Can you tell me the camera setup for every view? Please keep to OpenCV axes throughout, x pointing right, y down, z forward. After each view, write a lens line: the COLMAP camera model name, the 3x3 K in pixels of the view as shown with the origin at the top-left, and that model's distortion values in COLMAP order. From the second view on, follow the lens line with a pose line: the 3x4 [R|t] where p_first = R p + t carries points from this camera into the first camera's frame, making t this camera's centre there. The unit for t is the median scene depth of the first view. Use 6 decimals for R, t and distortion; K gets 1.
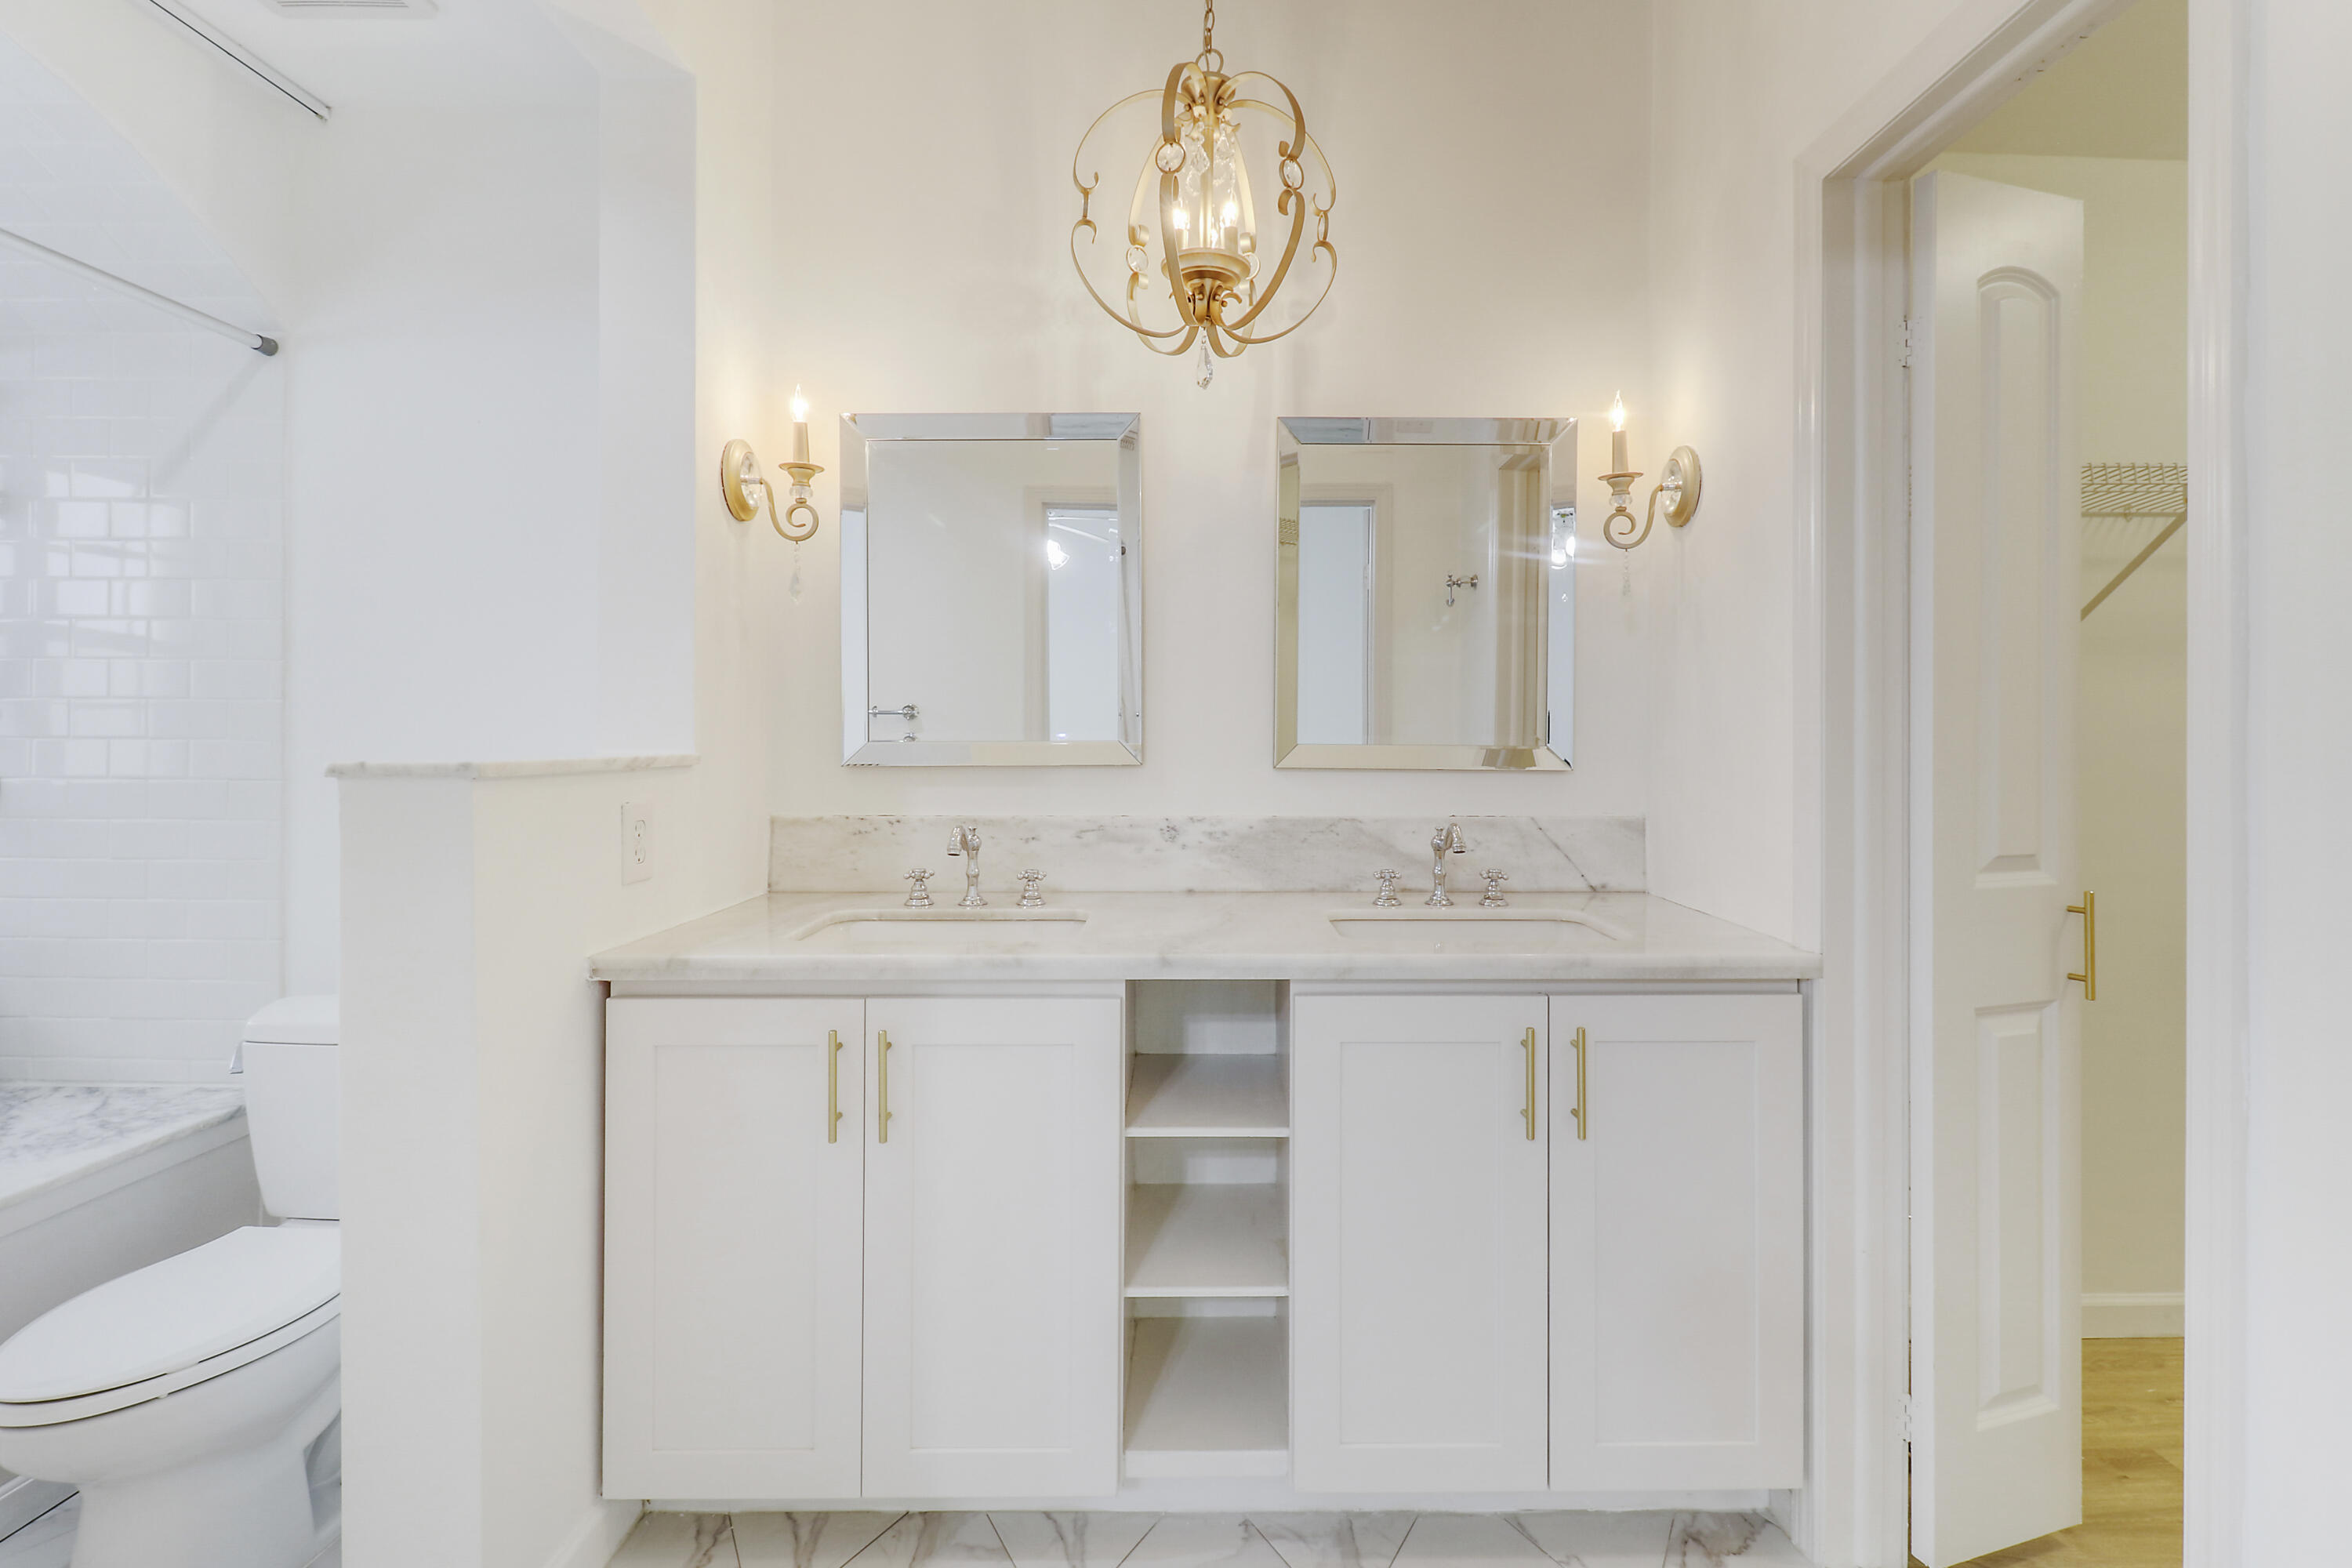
lens RADIAL K [[1111.1, 0, 1181.9], [0, 1111.1, 747.3], [0, 0, 1]] dist [0.001396, -0.010617]
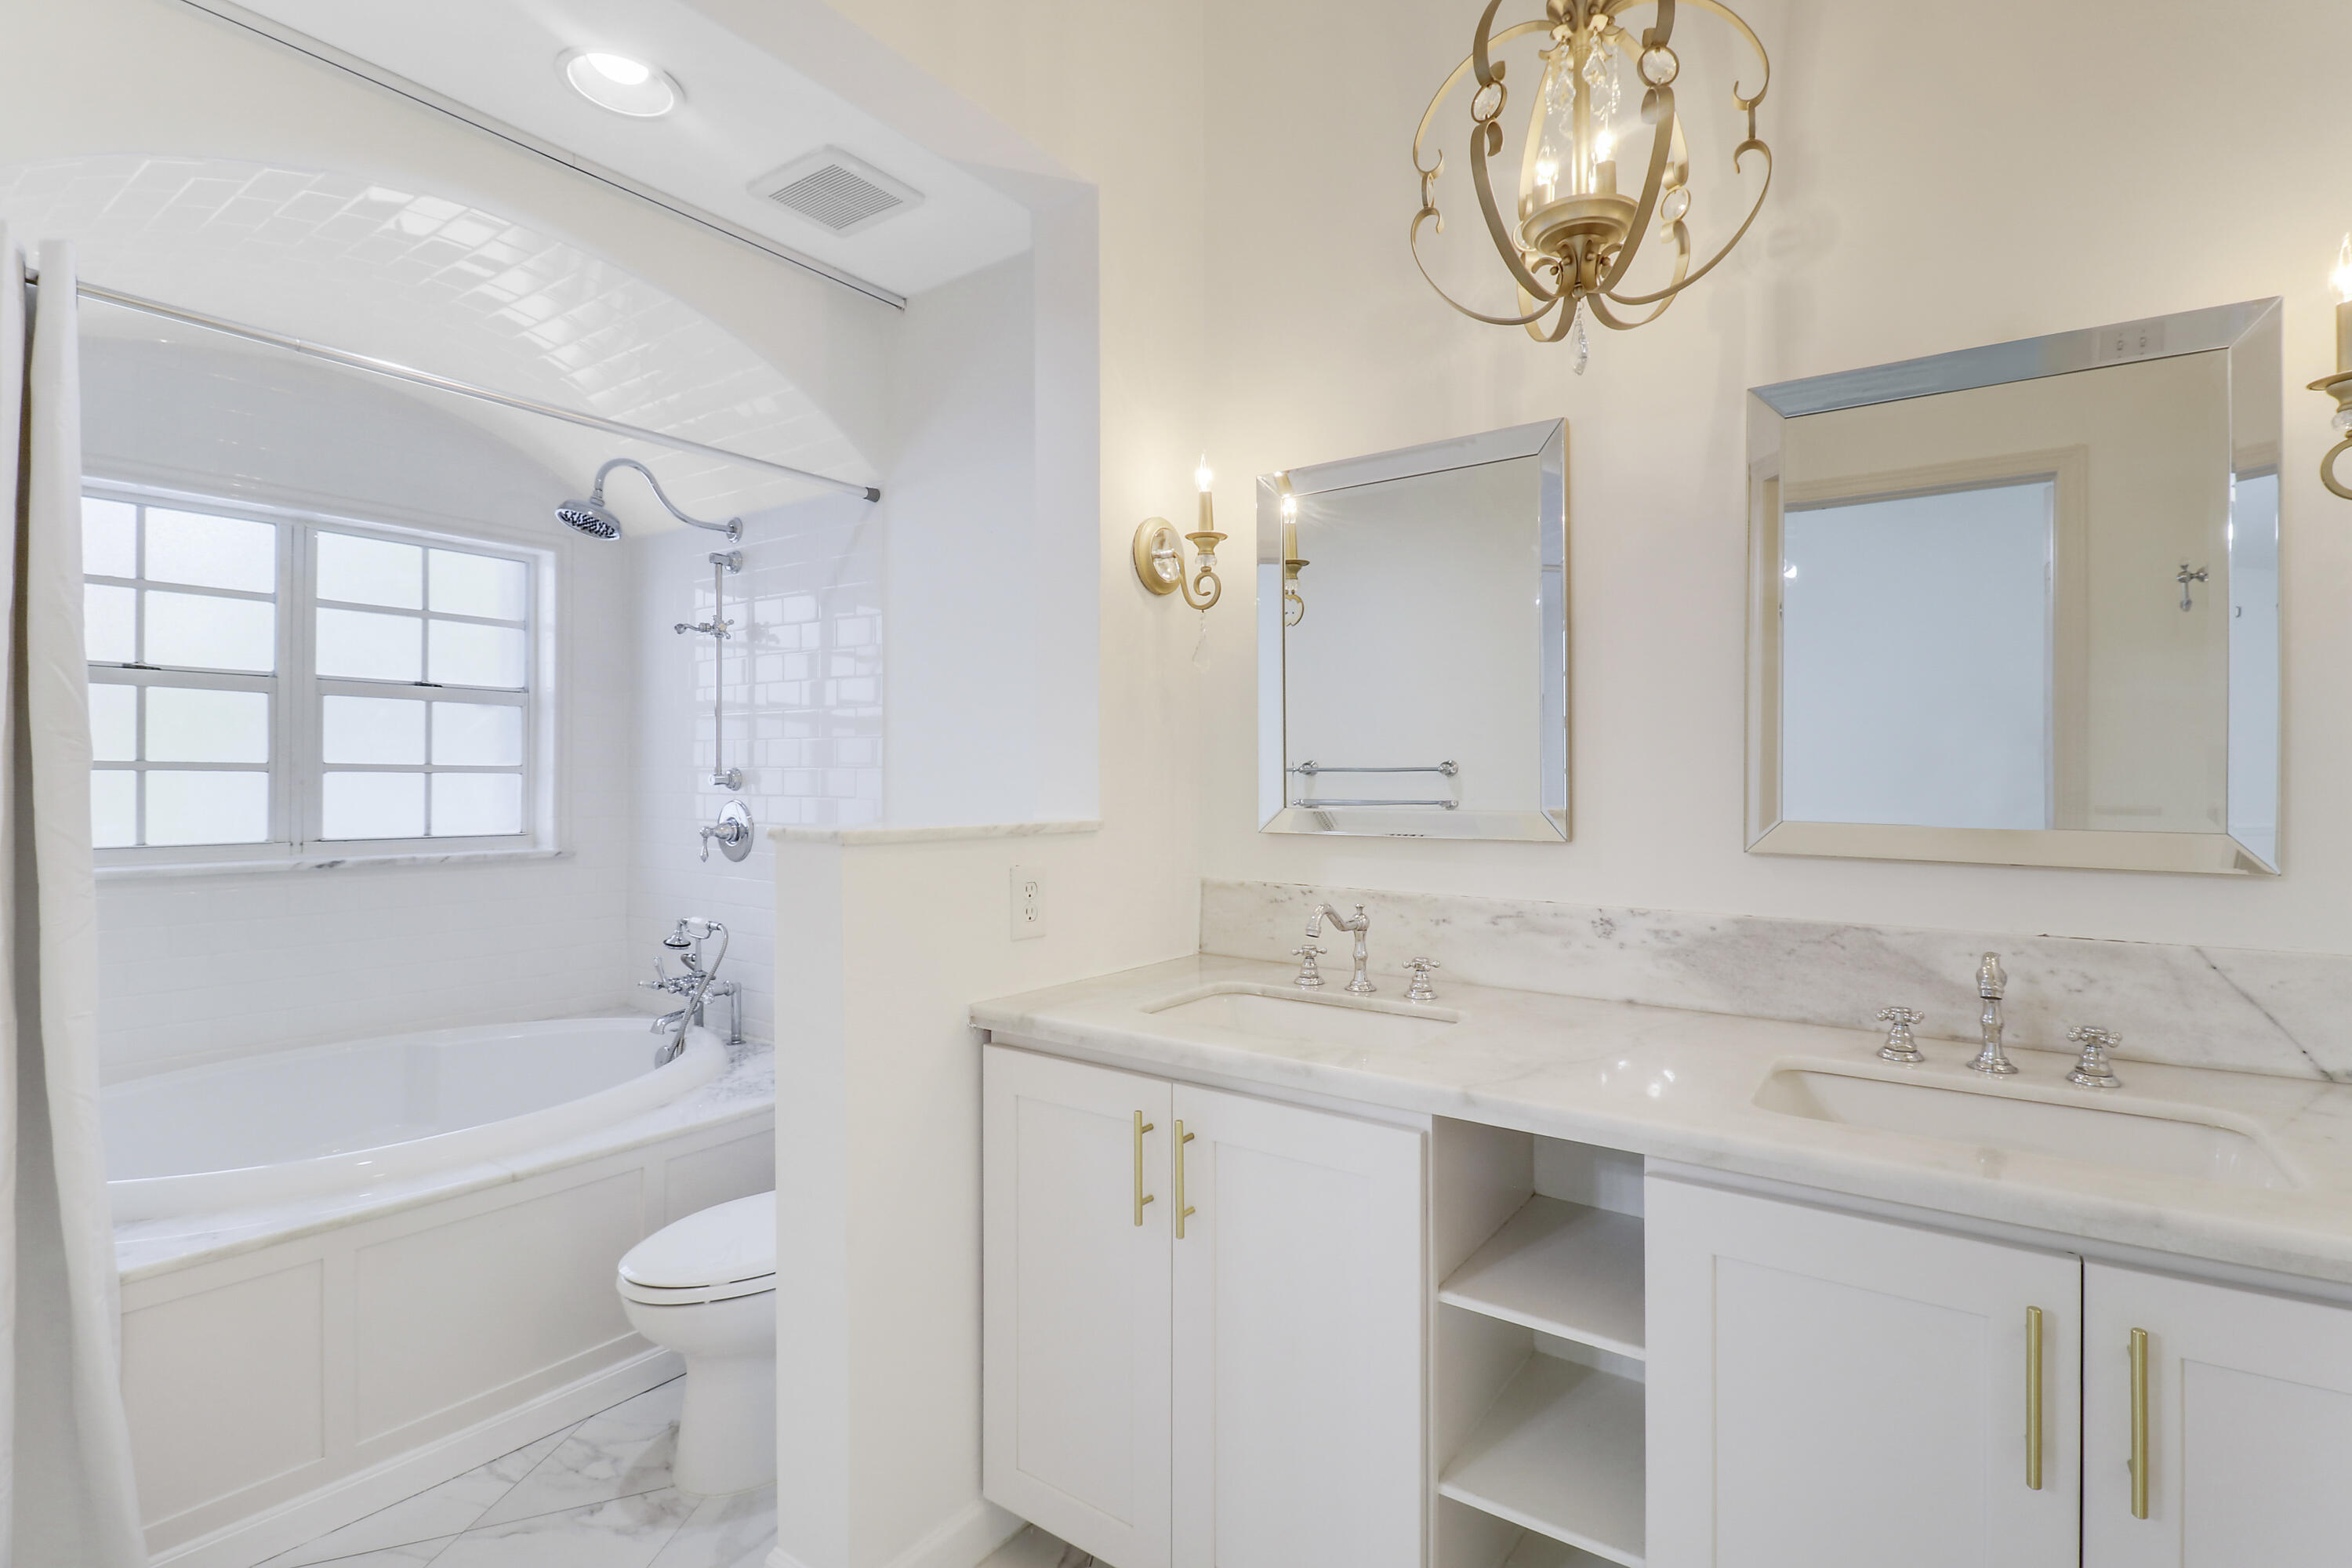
lens RADIAL K [[1084.7, 0, 1213.4], [0, 1084.7, 773.0], [0, 0, 1]] dist [-0.000358, -0.014280]
pose [[0.813152, -0.000817, -0.582050, 0.232285], [-0.007797, 0.999894, -0.012296, -0.024746], [0.581999, 0.014537, 0.813060, 0.203118]]
